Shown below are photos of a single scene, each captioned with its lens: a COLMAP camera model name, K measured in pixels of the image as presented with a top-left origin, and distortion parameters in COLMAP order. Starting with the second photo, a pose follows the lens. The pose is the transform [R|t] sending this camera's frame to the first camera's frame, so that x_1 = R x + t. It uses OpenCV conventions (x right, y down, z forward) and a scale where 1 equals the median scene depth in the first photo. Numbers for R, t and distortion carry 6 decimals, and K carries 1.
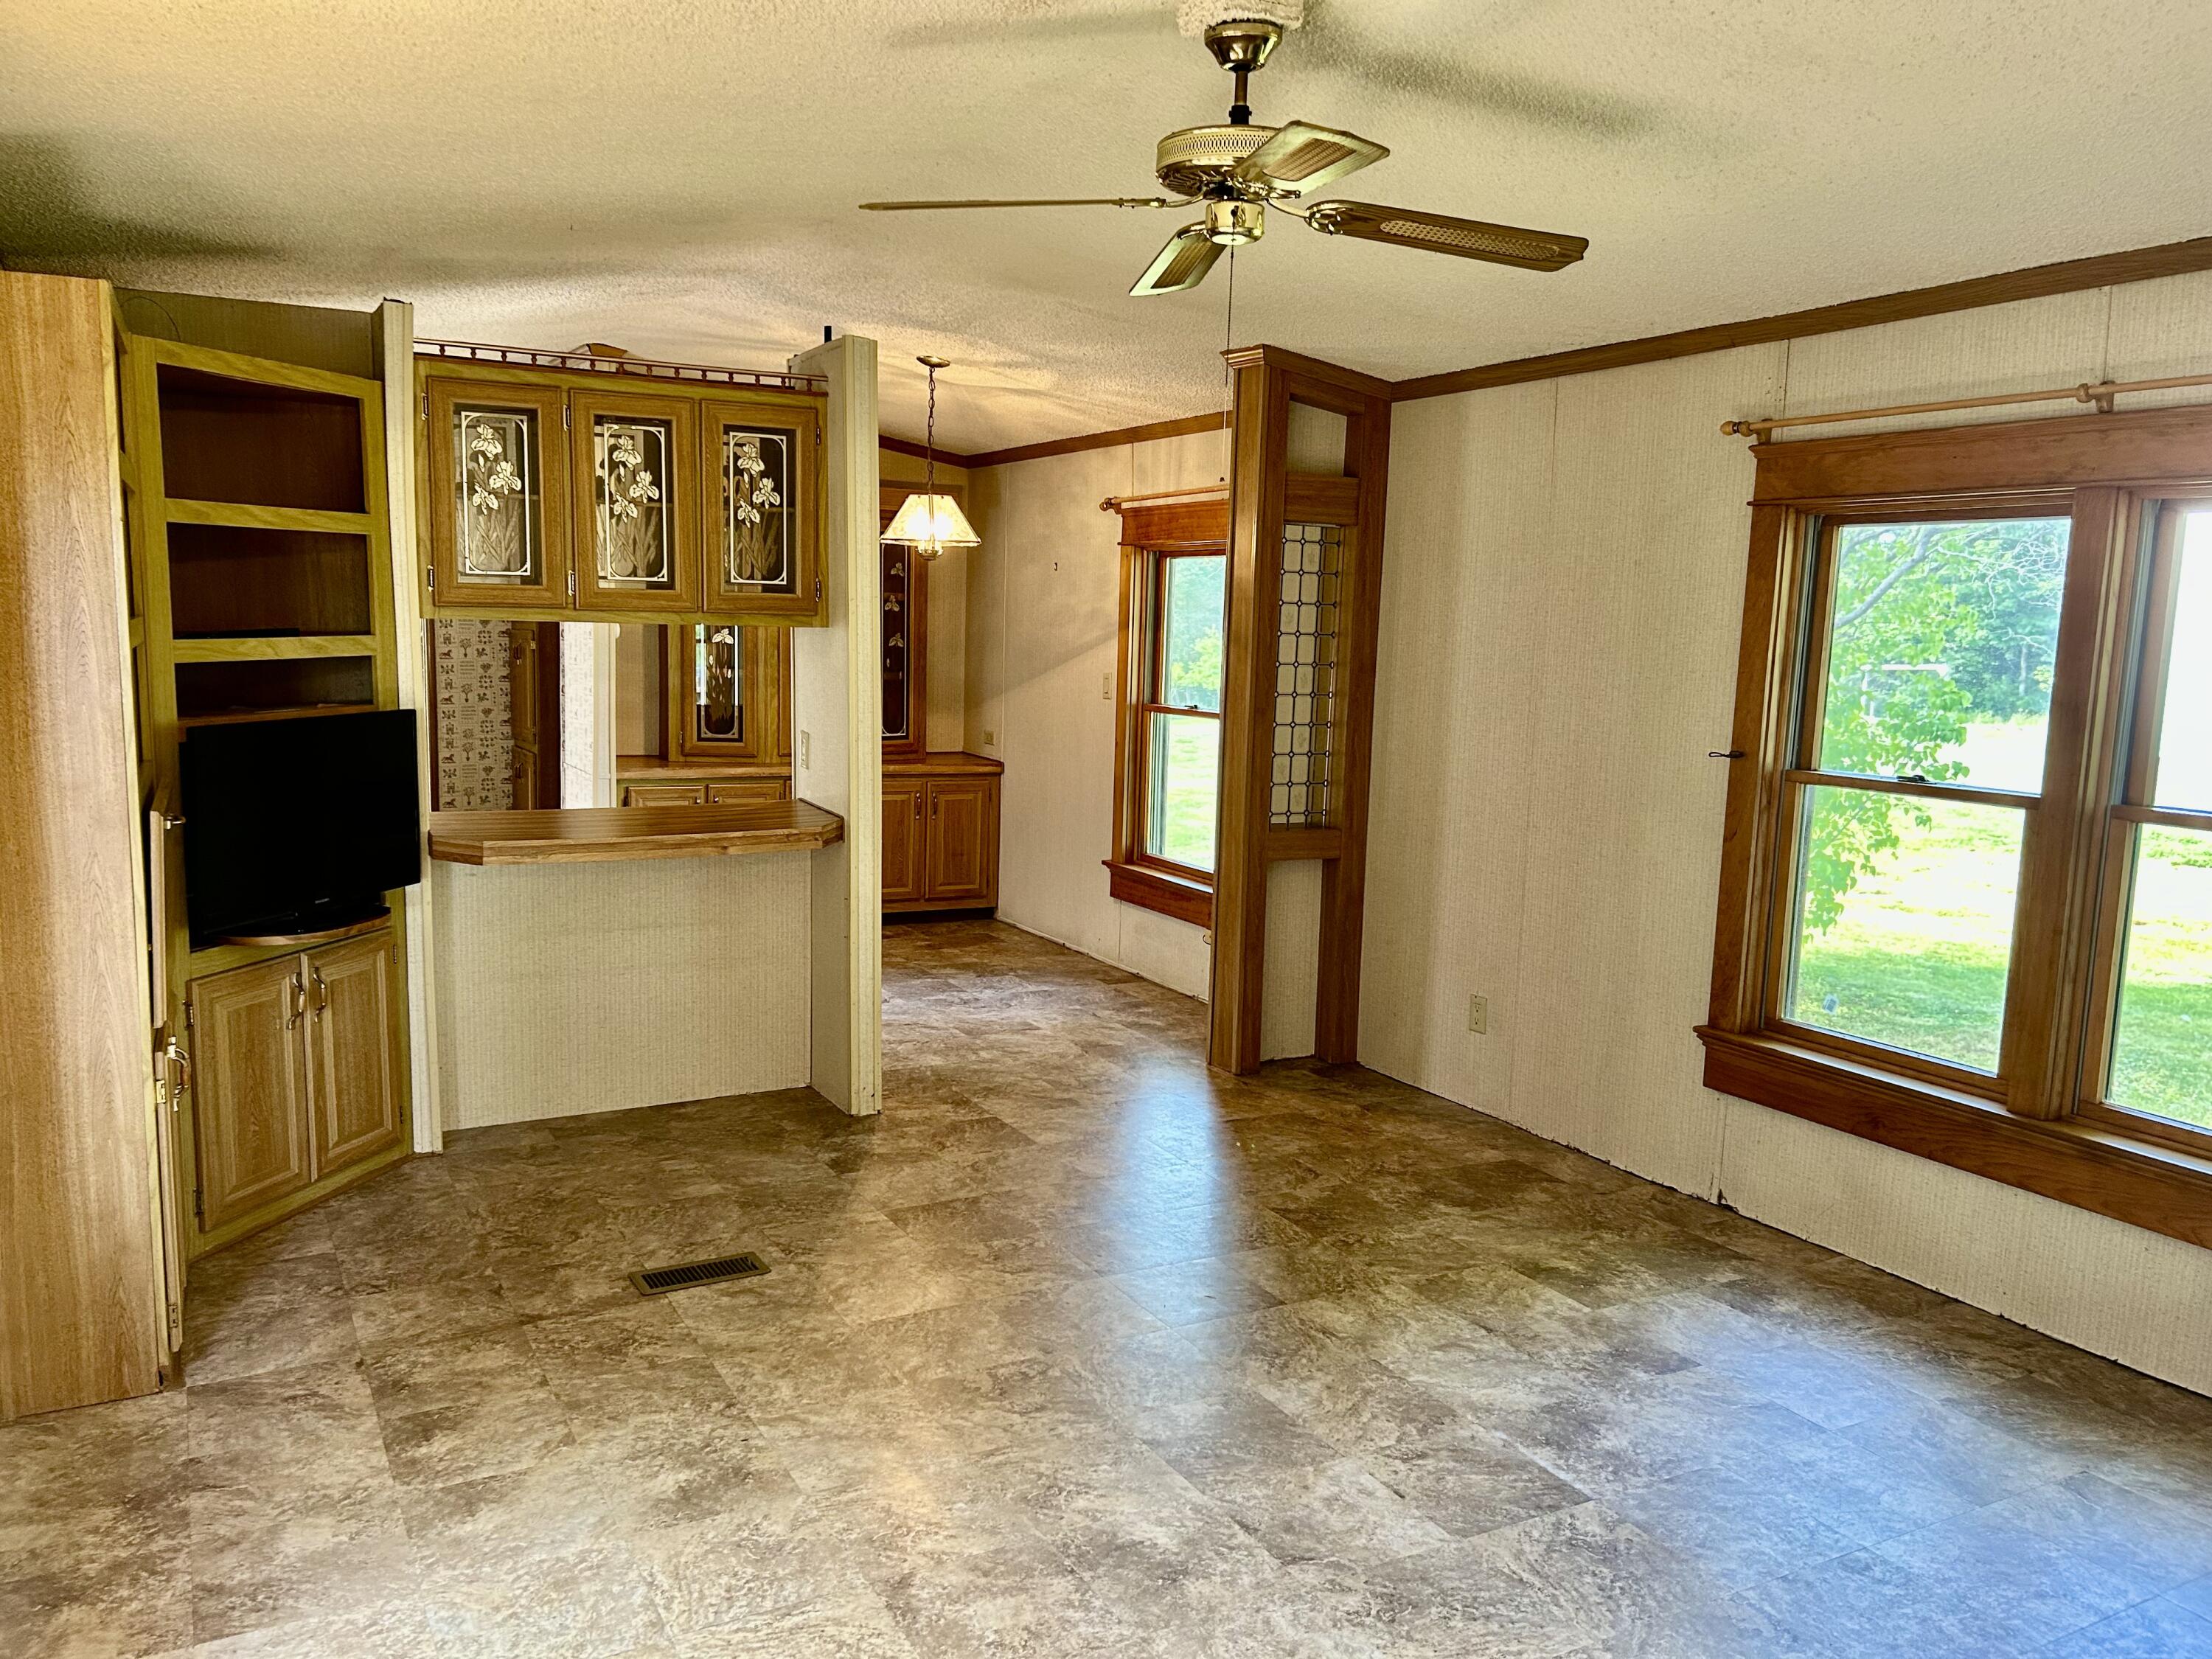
lens RADIAL K [[1672.8, 0, 1104.2], [0, 1672.8, 871.0], [0, 0, 1]] dist [0.005730, 0.000333]
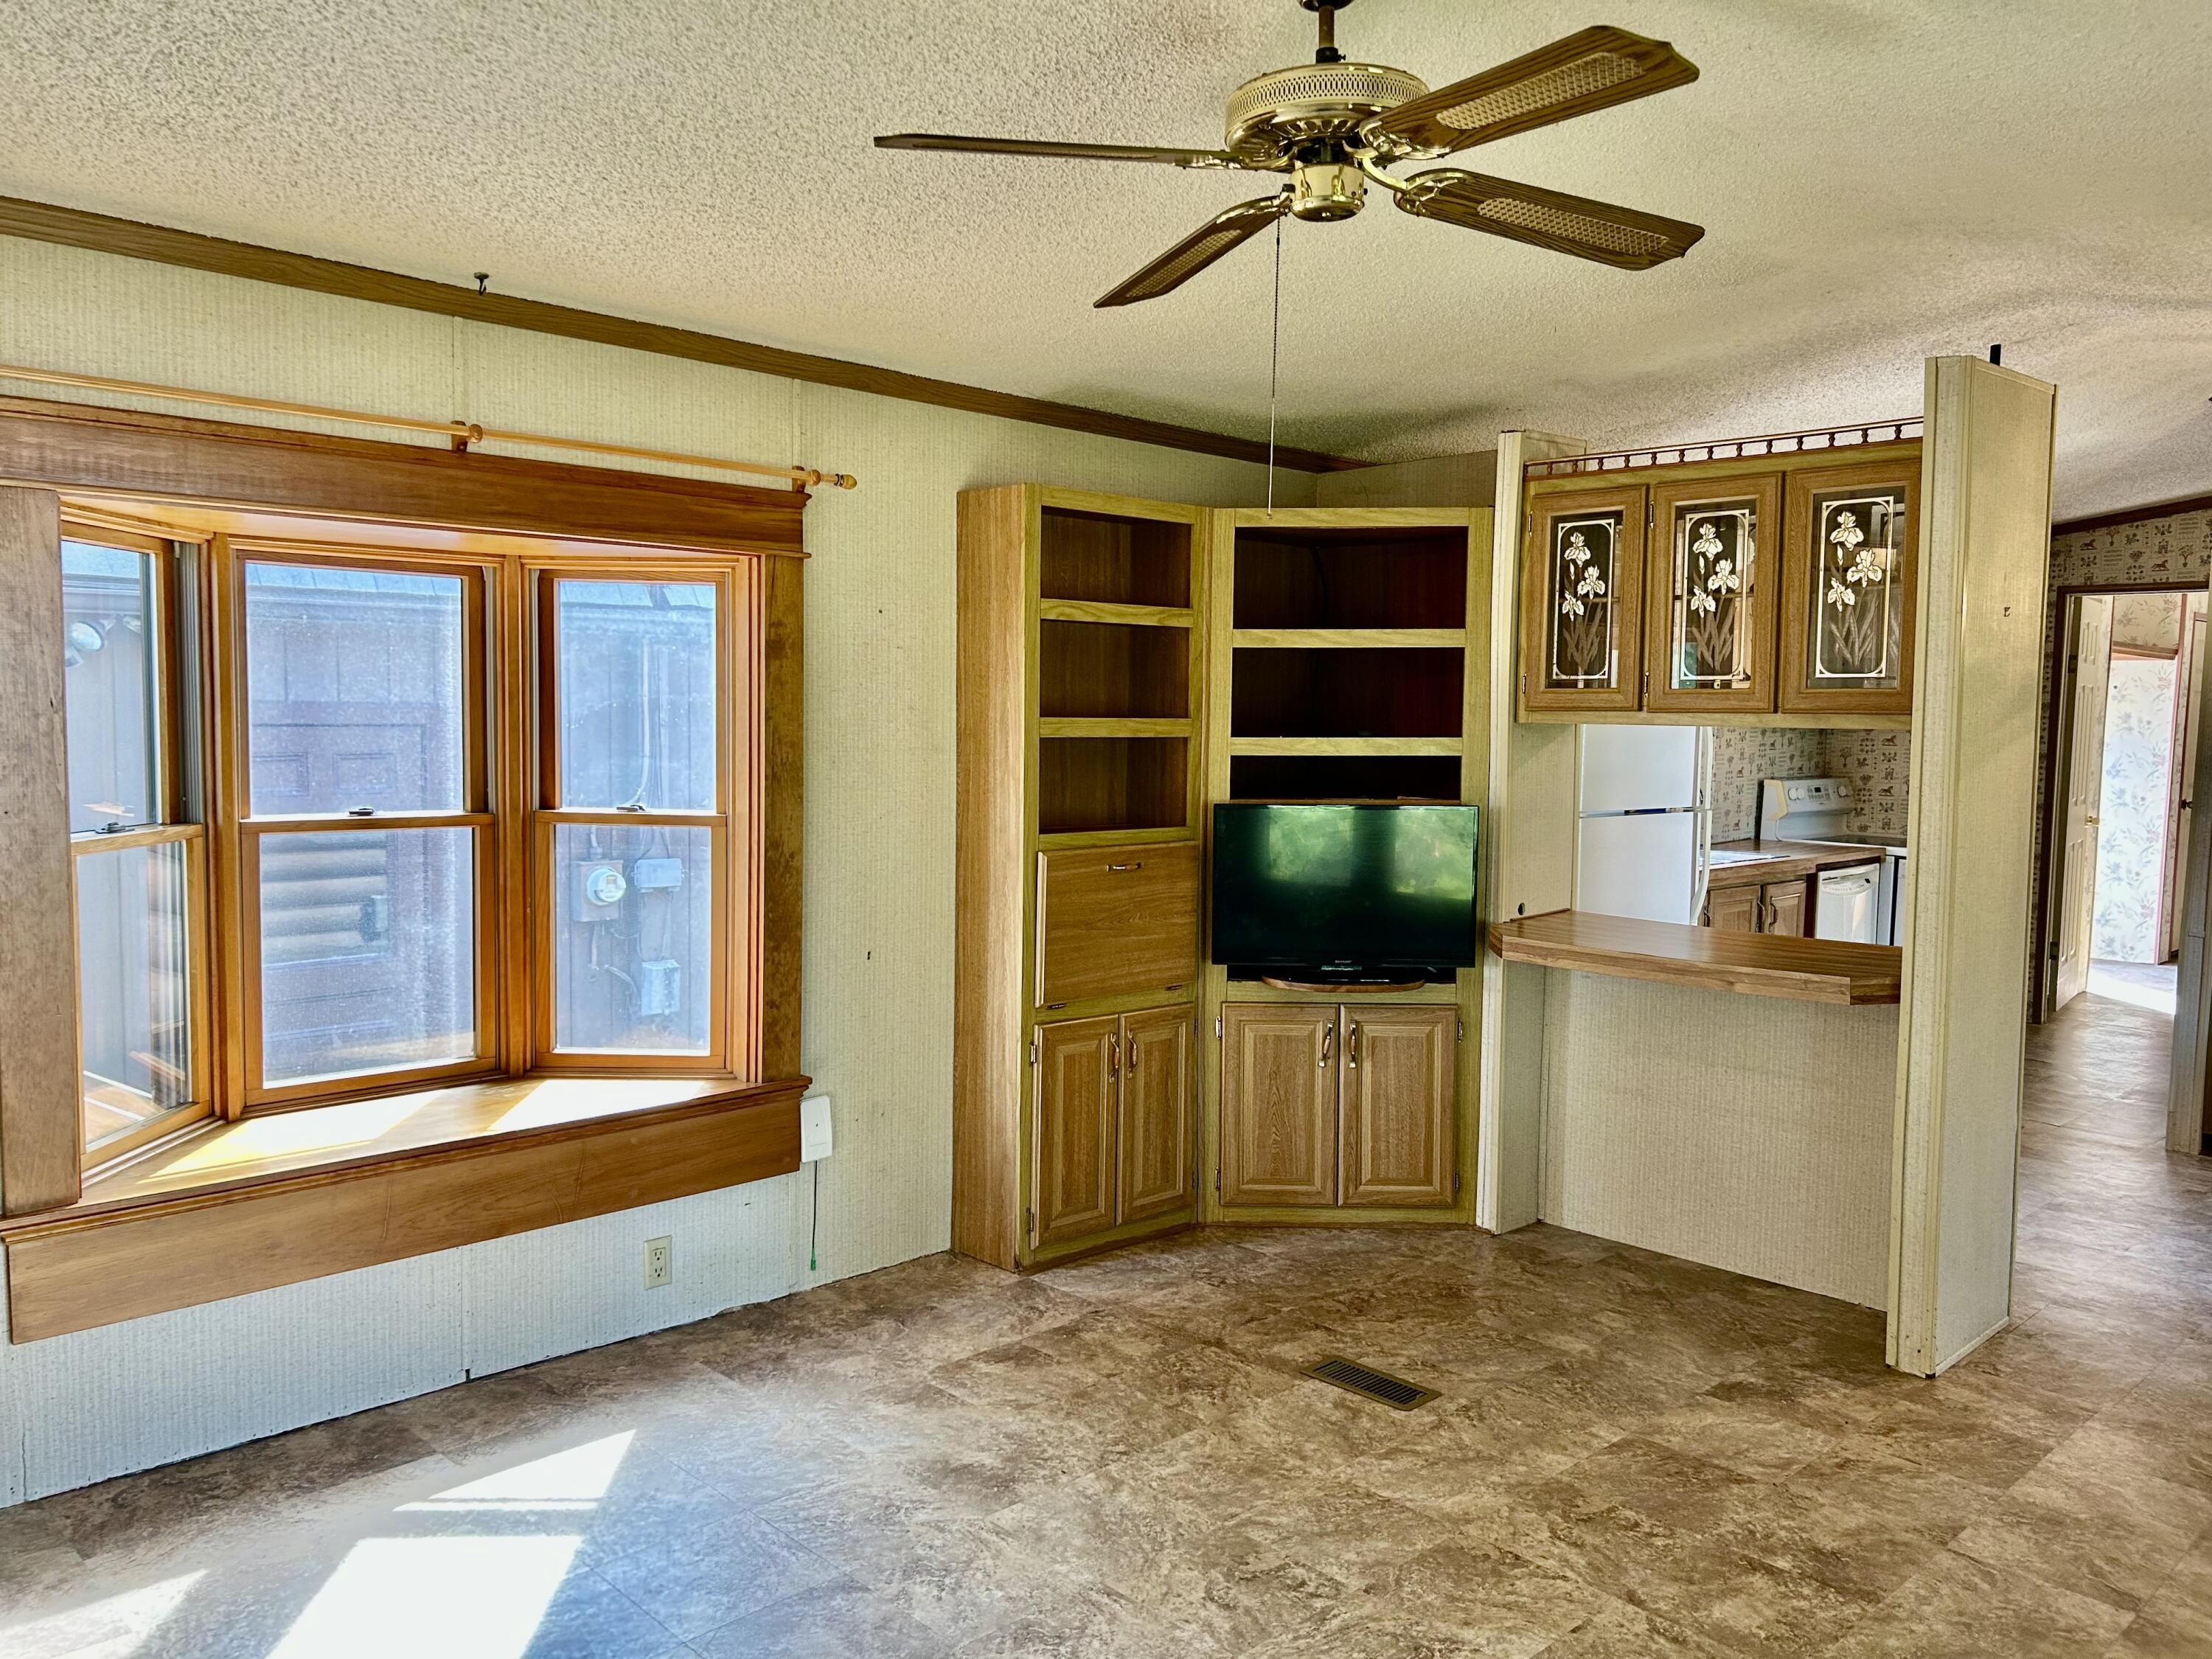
lens RADIAL K [[1685.5, 0, 1112.6], [0, 1685.5, 820.5], [0, 0, 1]] dist [0.037296, -0.011108]
pose [[0.264121, 0.048816, -0.963253, 0.631394], [-0.158108, 0.987399, 0.006686, -0.063071], [0.951442, 0.150532, 0.268511, 0.528884]]
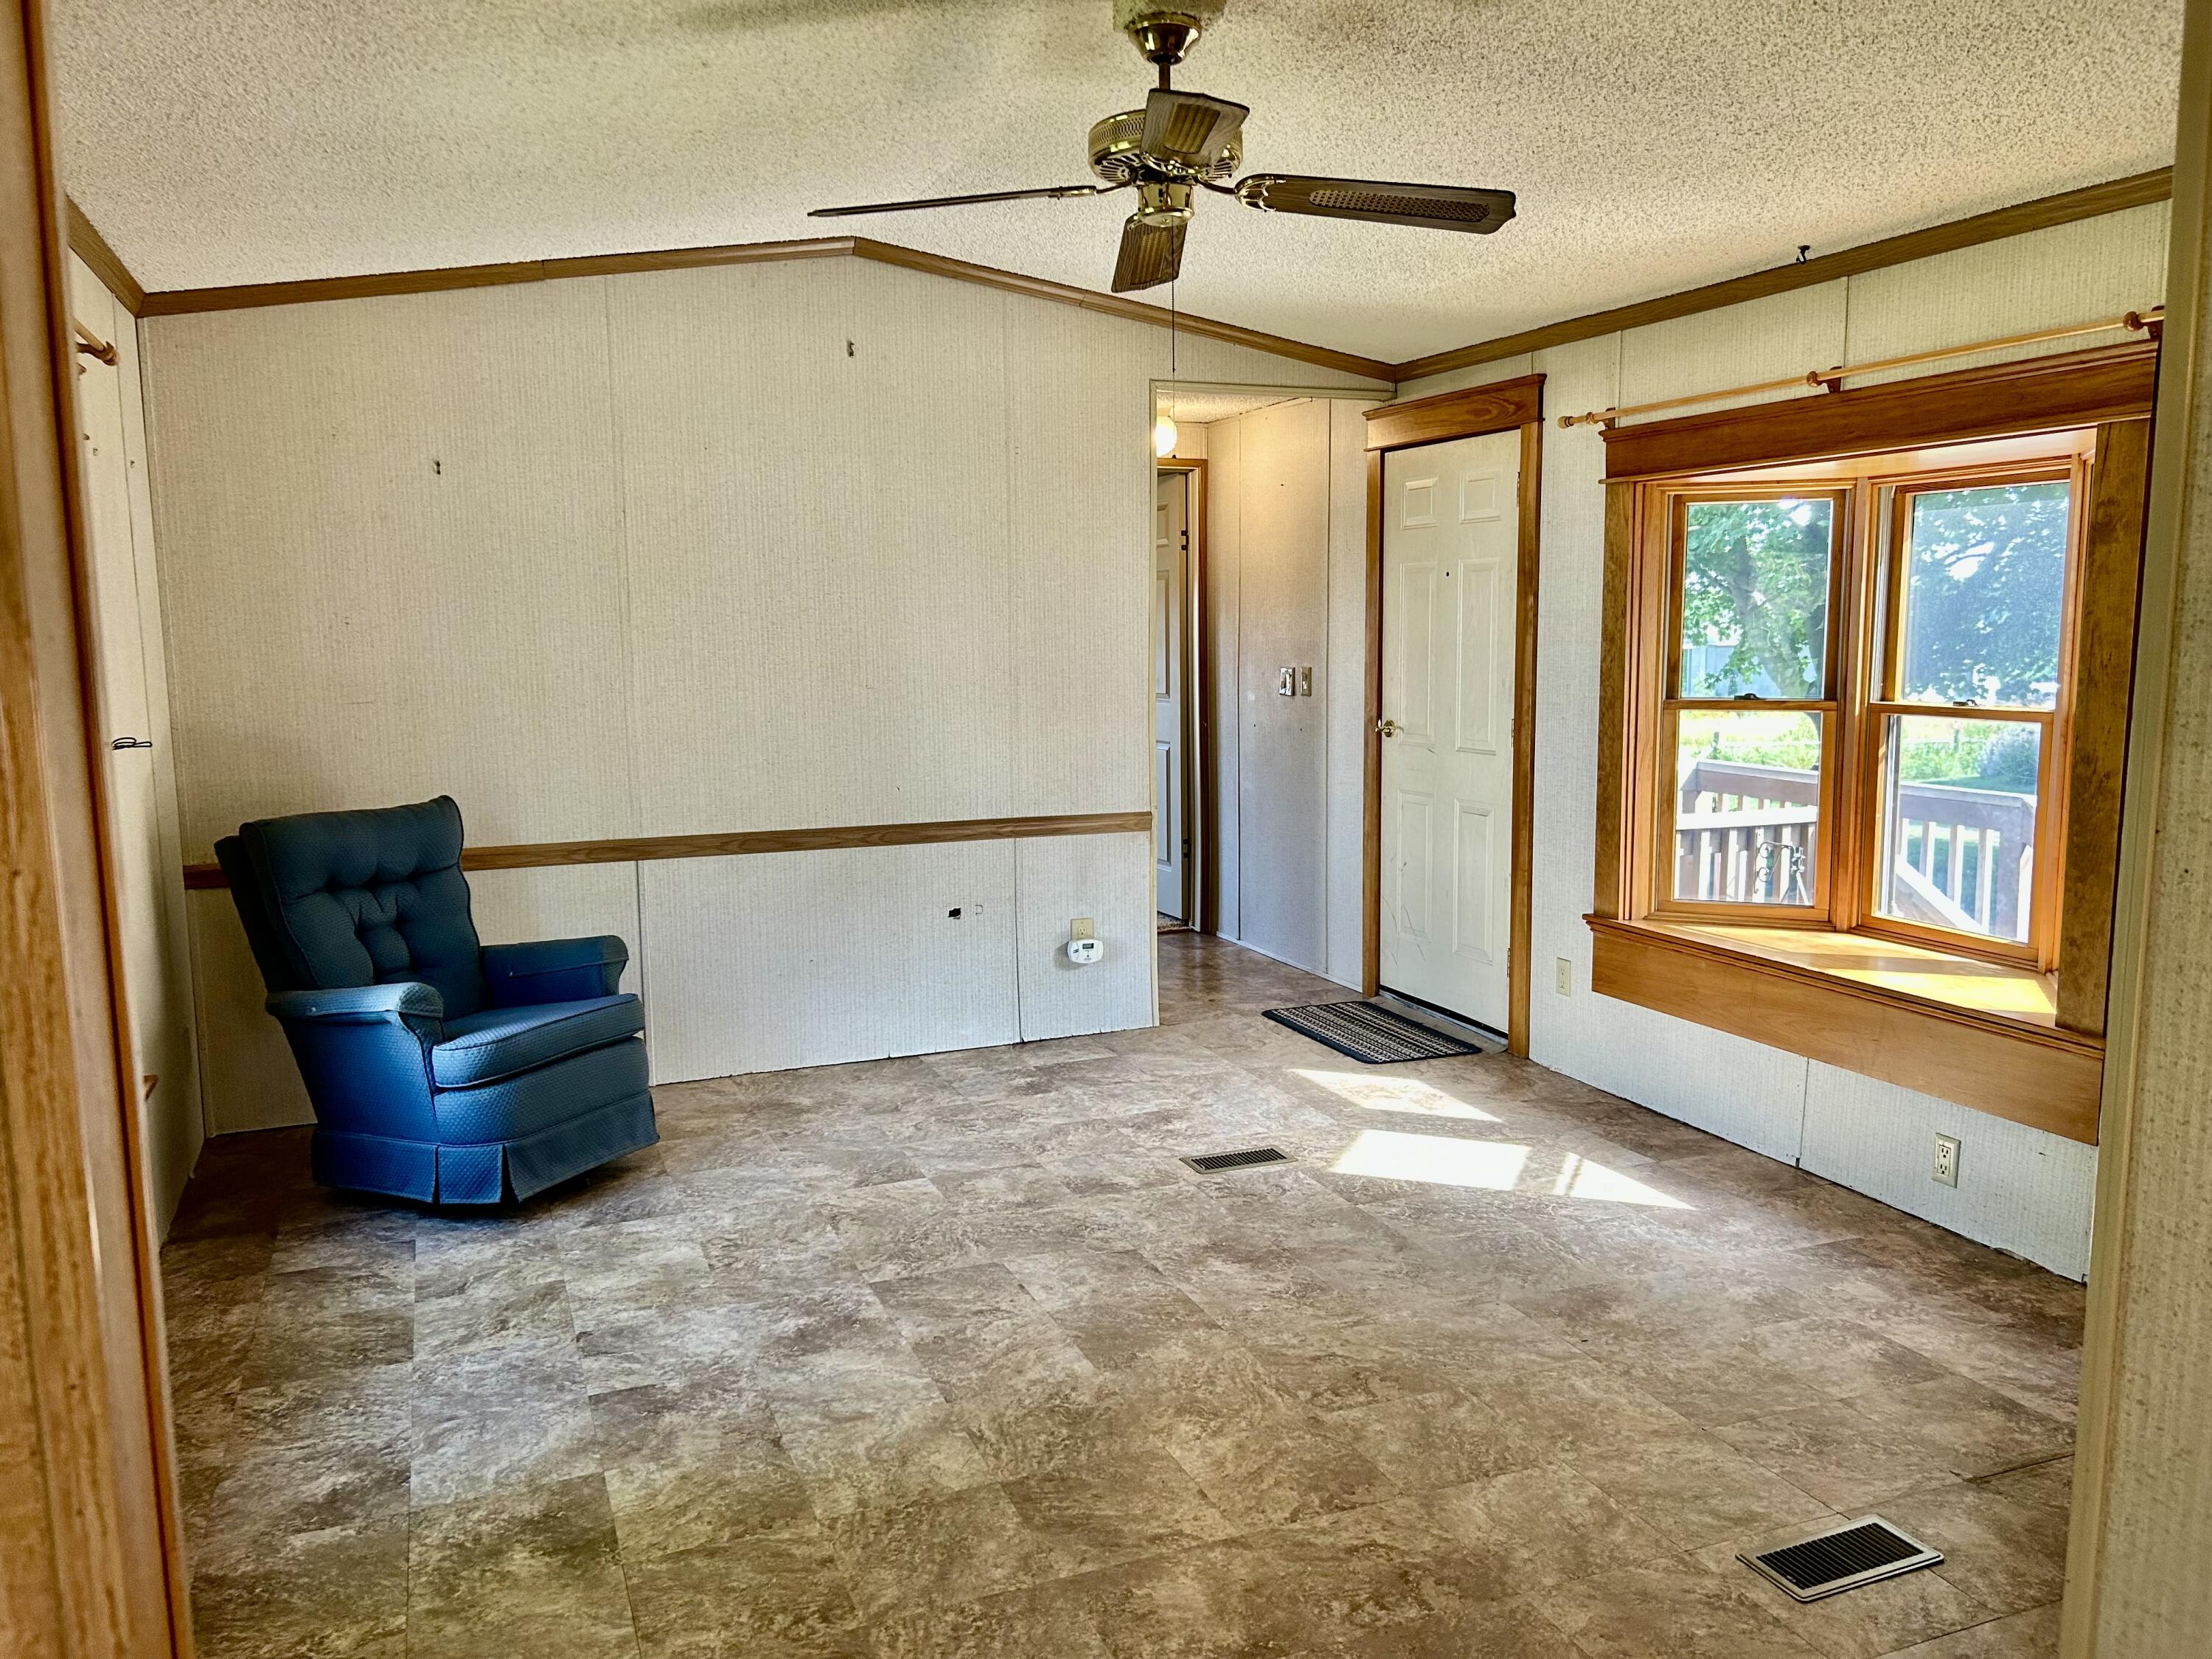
lens RADIAL K [[1685.5, 0, 1112.6], [0, 1685.5, 820.5], [0, 0, 1]] dist [0.037296, -0.011108]
pose [[-0.992847, -0.032127, 0.114986, -0.018814], [0.000133, 0.962815, 0.270160, -0.225931], [-0.119389, 0.268243, -0.955925, 1.567578]]
